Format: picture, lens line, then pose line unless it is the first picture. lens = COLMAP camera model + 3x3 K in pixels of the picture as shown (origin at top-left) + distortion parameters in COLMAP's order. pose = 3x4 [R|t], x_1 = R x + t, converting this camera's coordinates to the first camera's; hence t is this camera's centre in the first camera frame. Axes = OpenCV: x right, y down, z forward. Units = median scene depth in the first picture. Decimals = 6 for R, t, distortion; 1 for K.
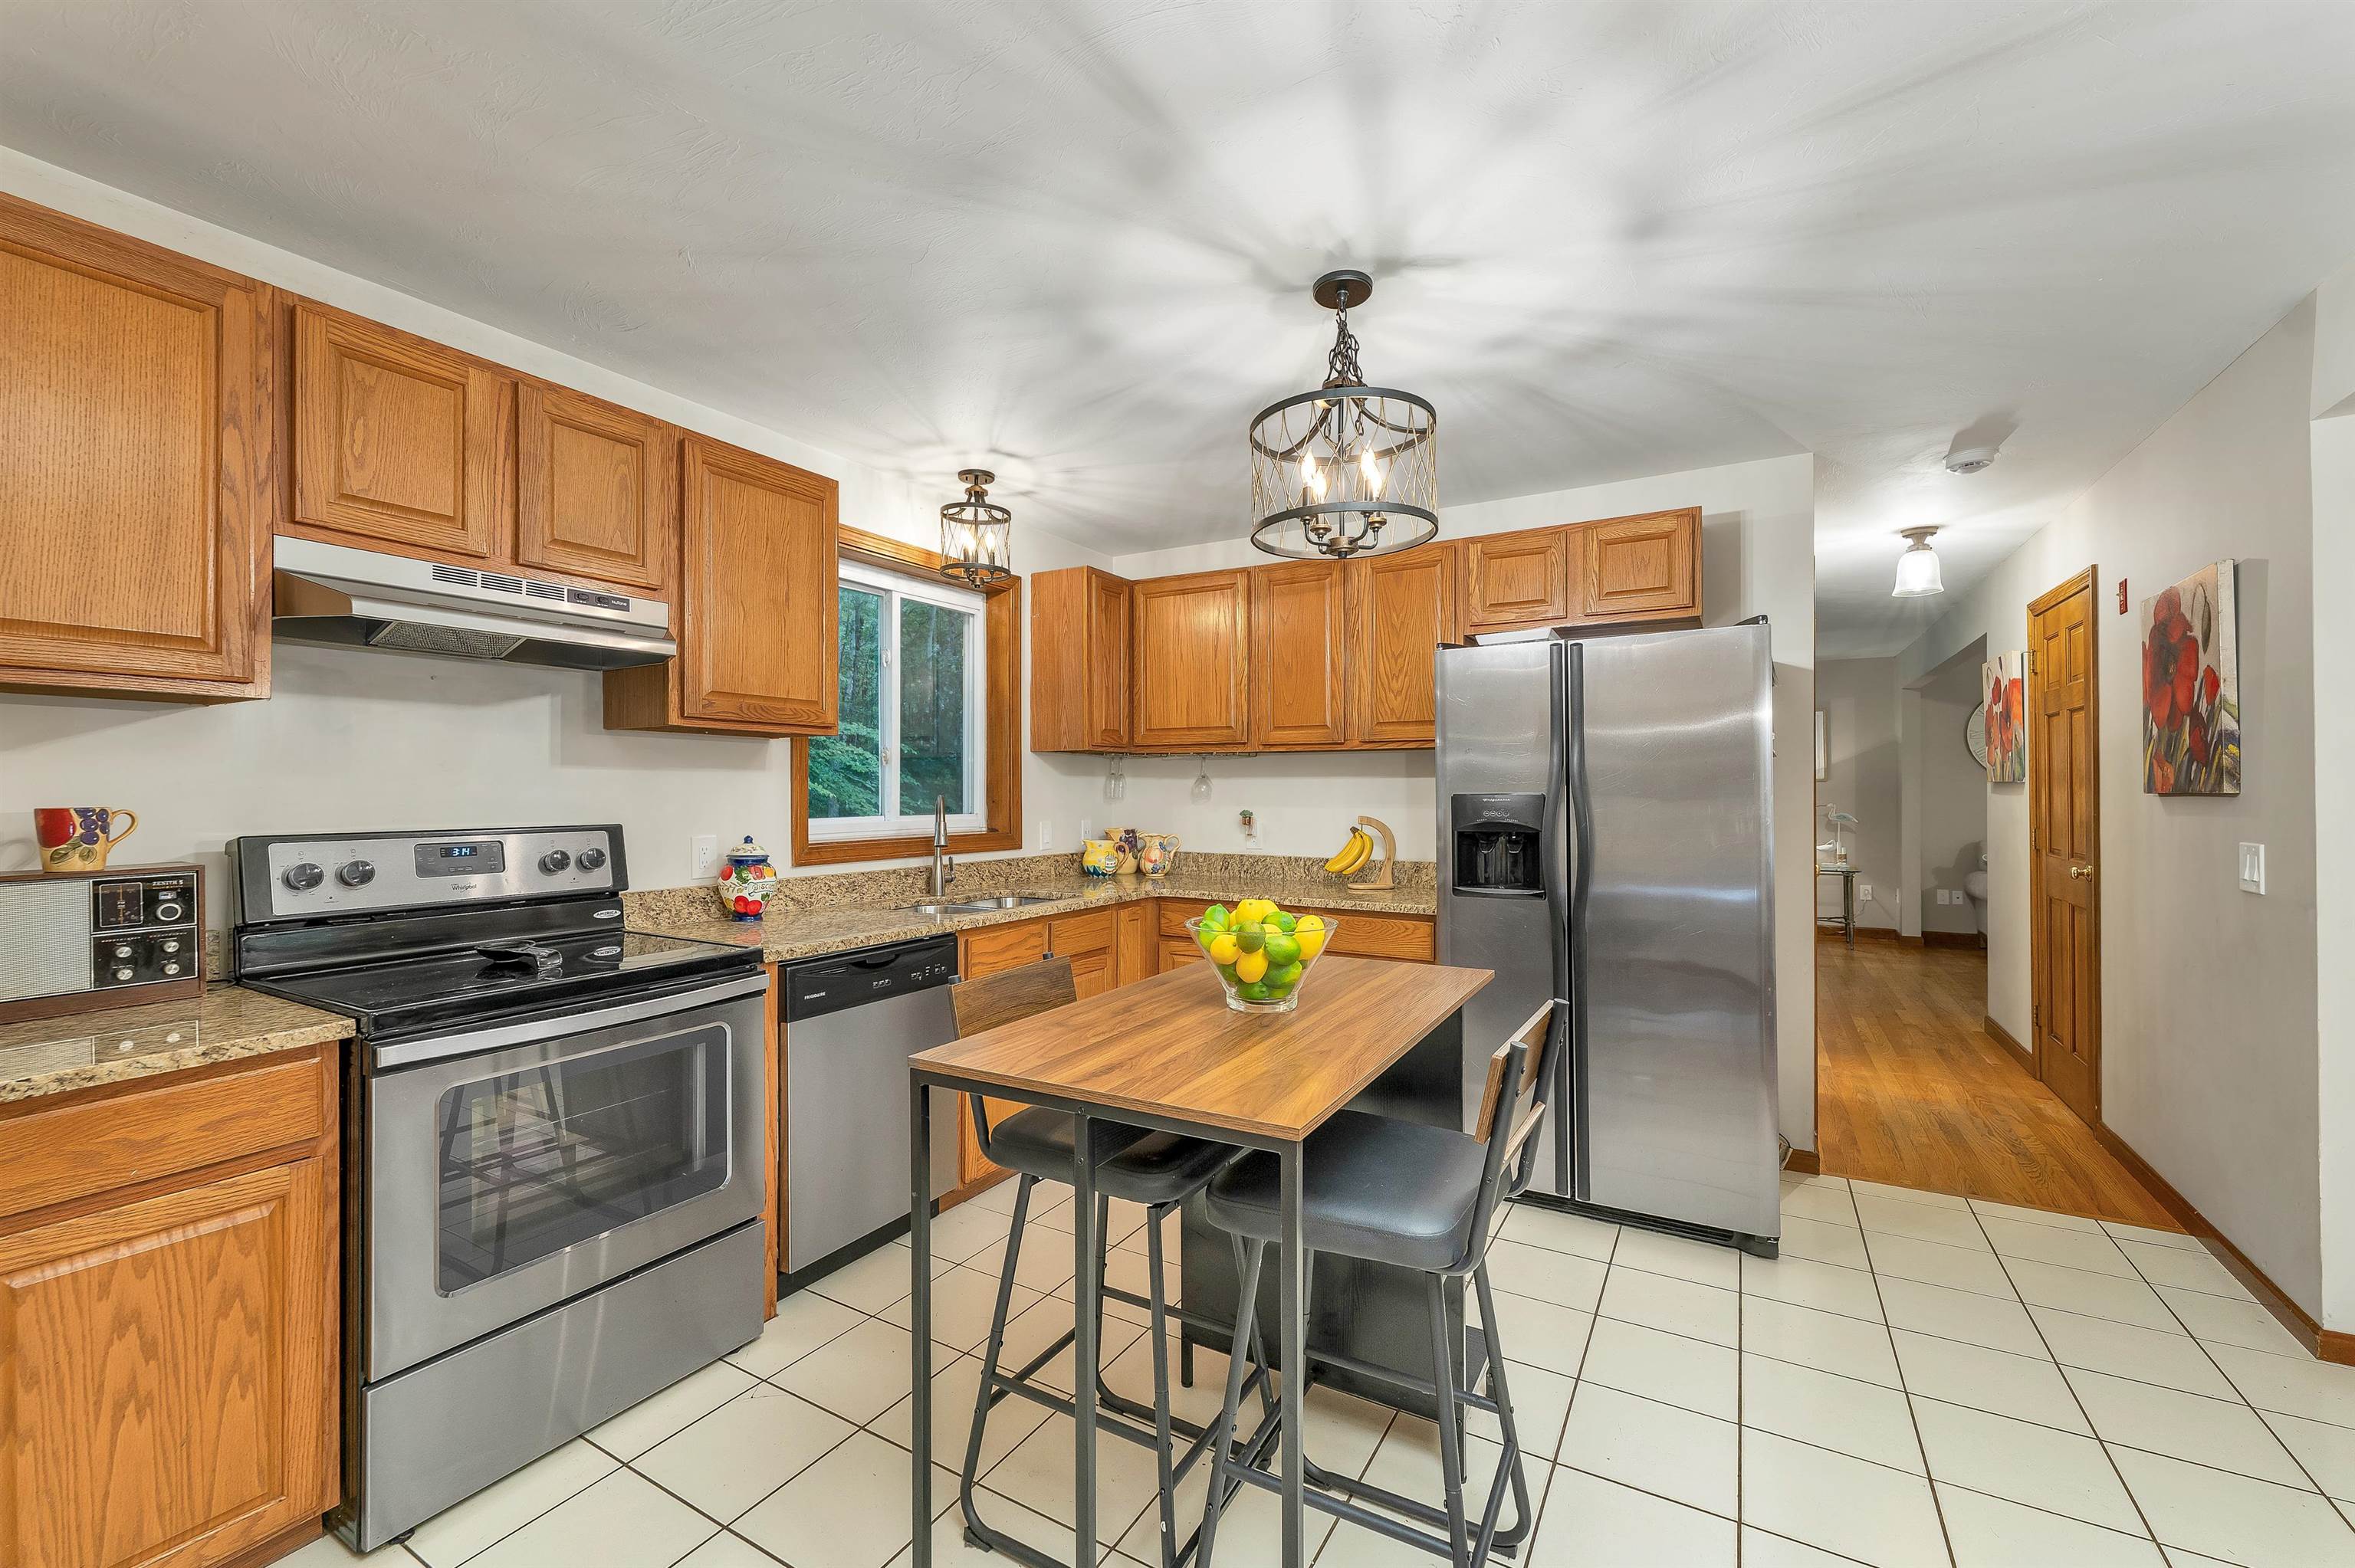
lens RADIAL K [[967.9, 0, 1168.2], [0, 967.9, 788.9], [0, 0, 1]] dist [0.003273, 0.000057]
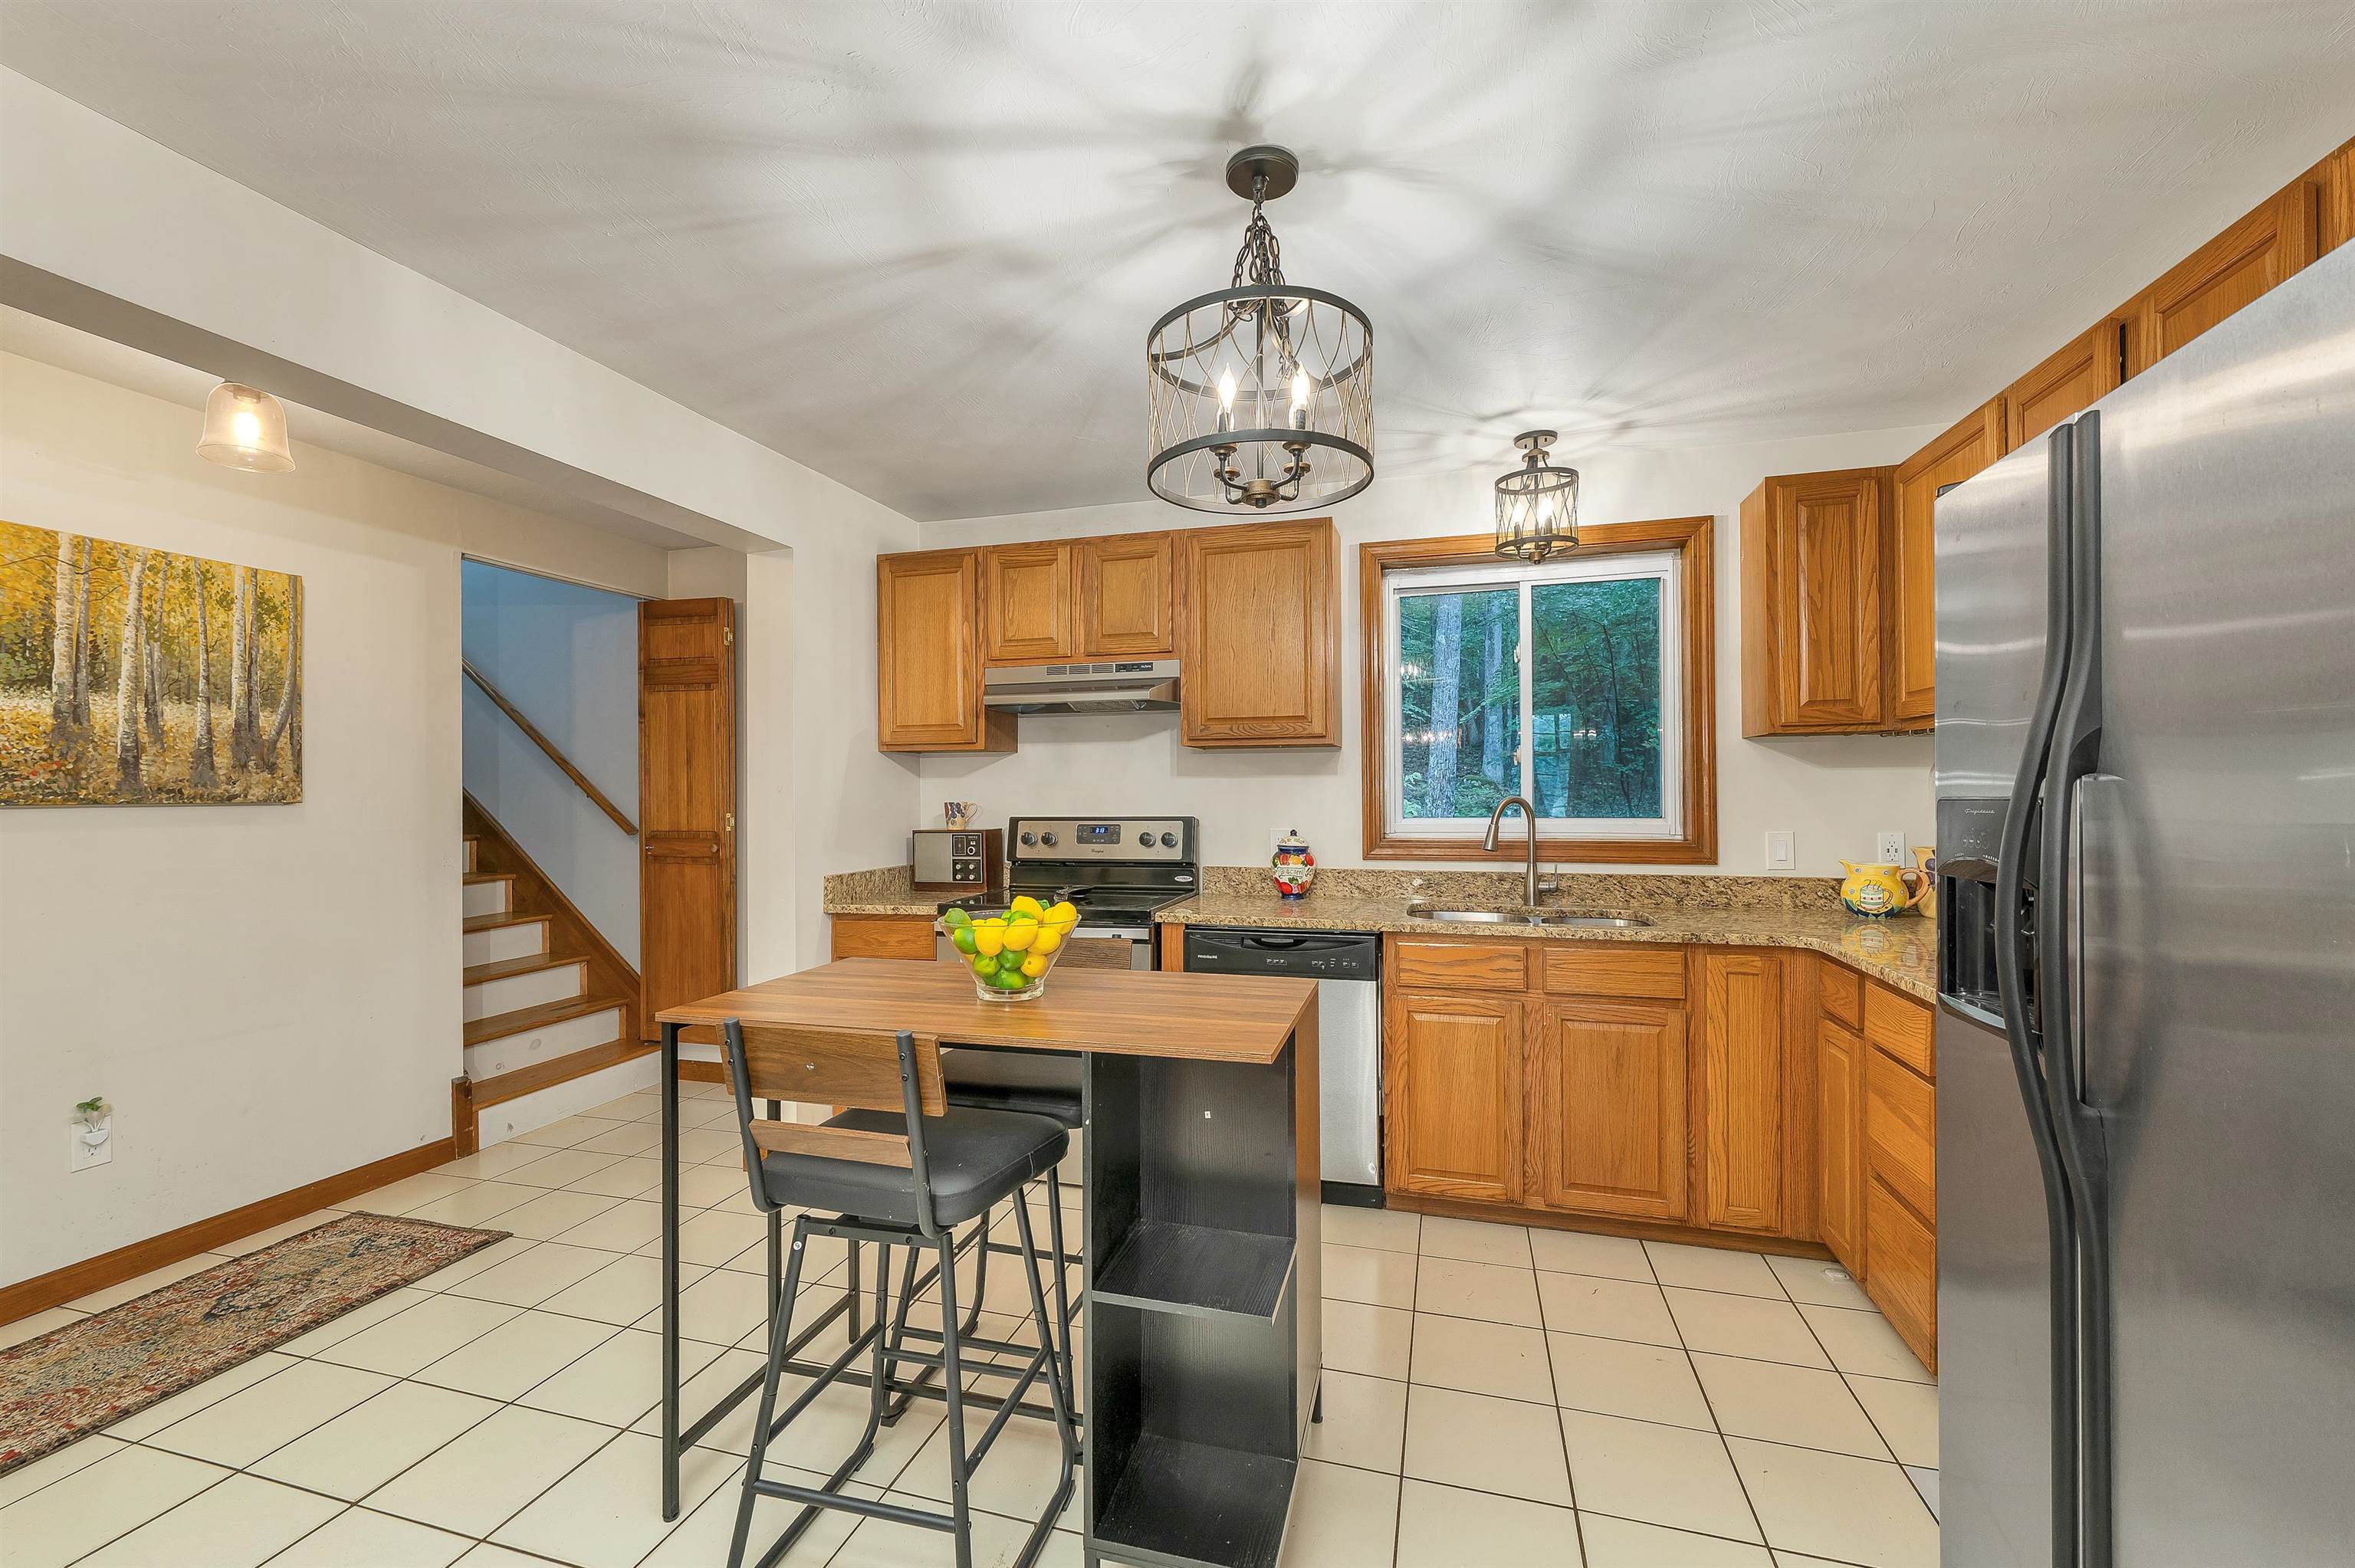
lens RADIAL K [[974.9, 0, 1168.5], [0, 974.9, 785.2], [0, 0, 1]] dist [-0.000488, -0.000245]
pose [[0.238935, -0.007094, -0.971010, 0.748507], [0.008184, 0.999953, -0.005292, -0.002200], [0.971001, -0.006682, 0.238981, 0.576222]]
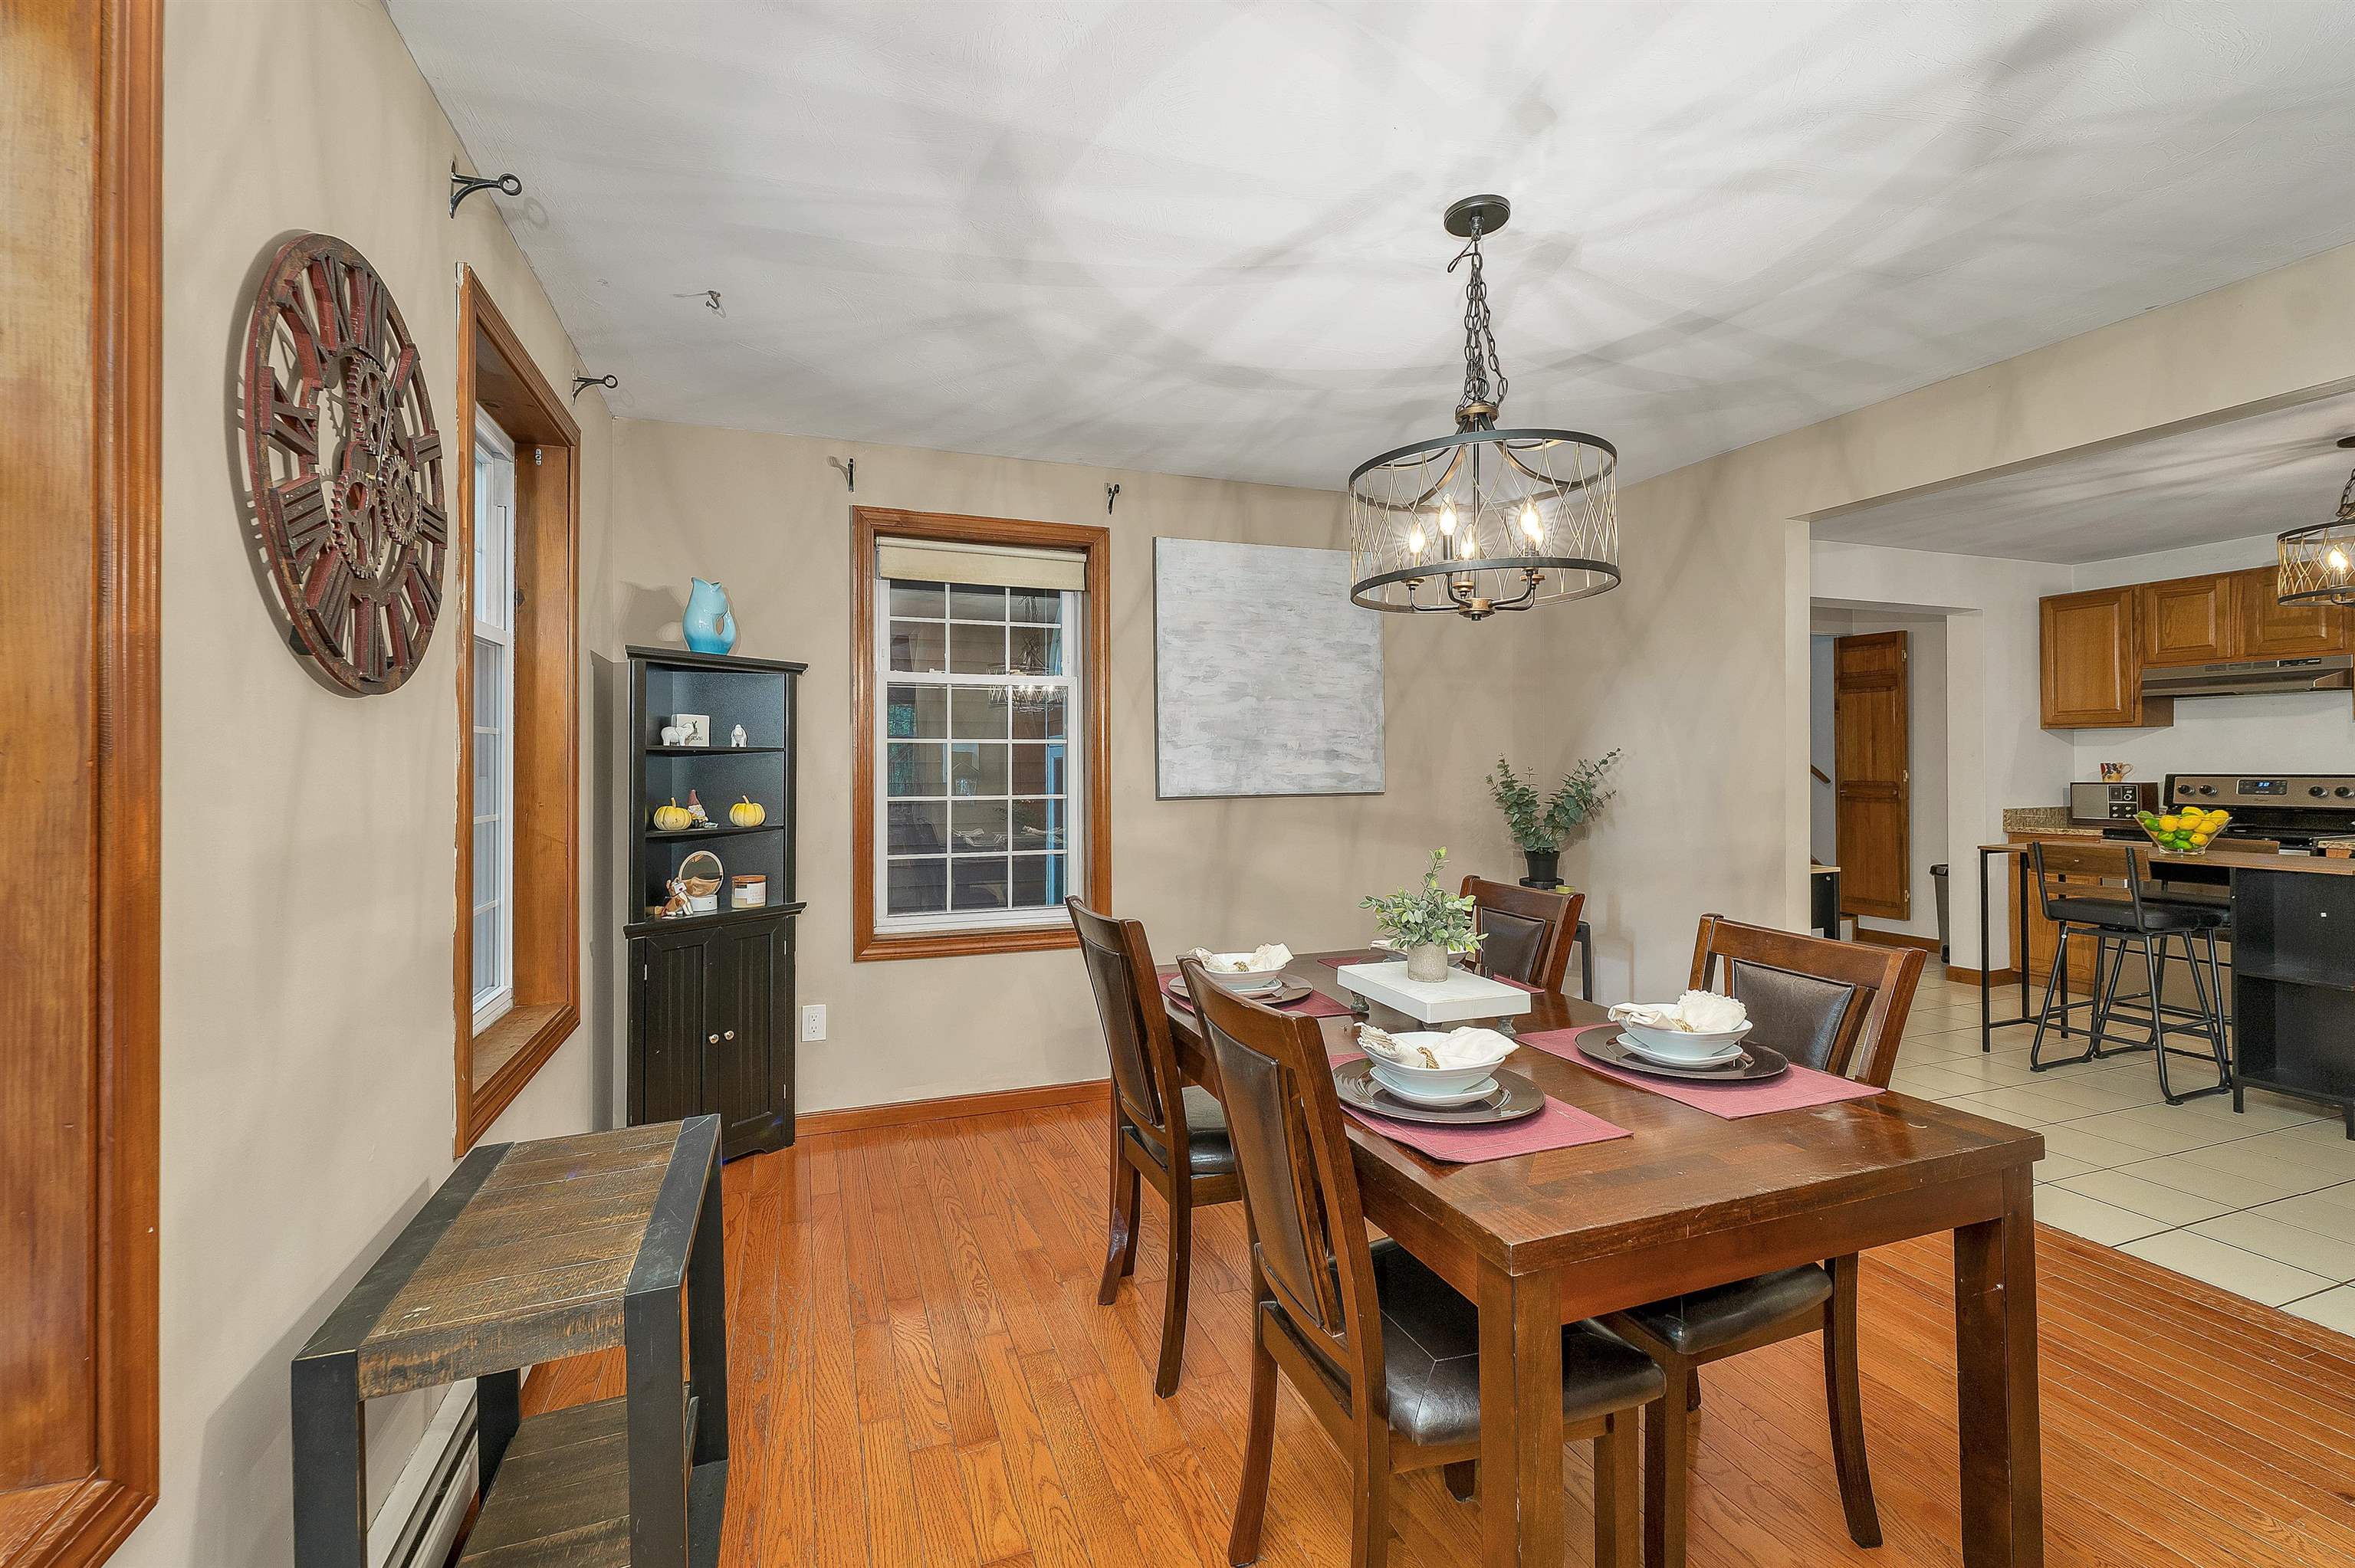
lens RADIAL K [[983.3, 0, 1149.9], [0, 983.3, 752.9], [0, 0, 1]] dist [-0.000409, -0.000190]
pose [[-0.647024, -0.000877, -0.762469, 2.115374], [0.010886, 0.999887, -0.010387, -0.008426], [0.762392, -0.015021, -0.646941, 0.413443]]
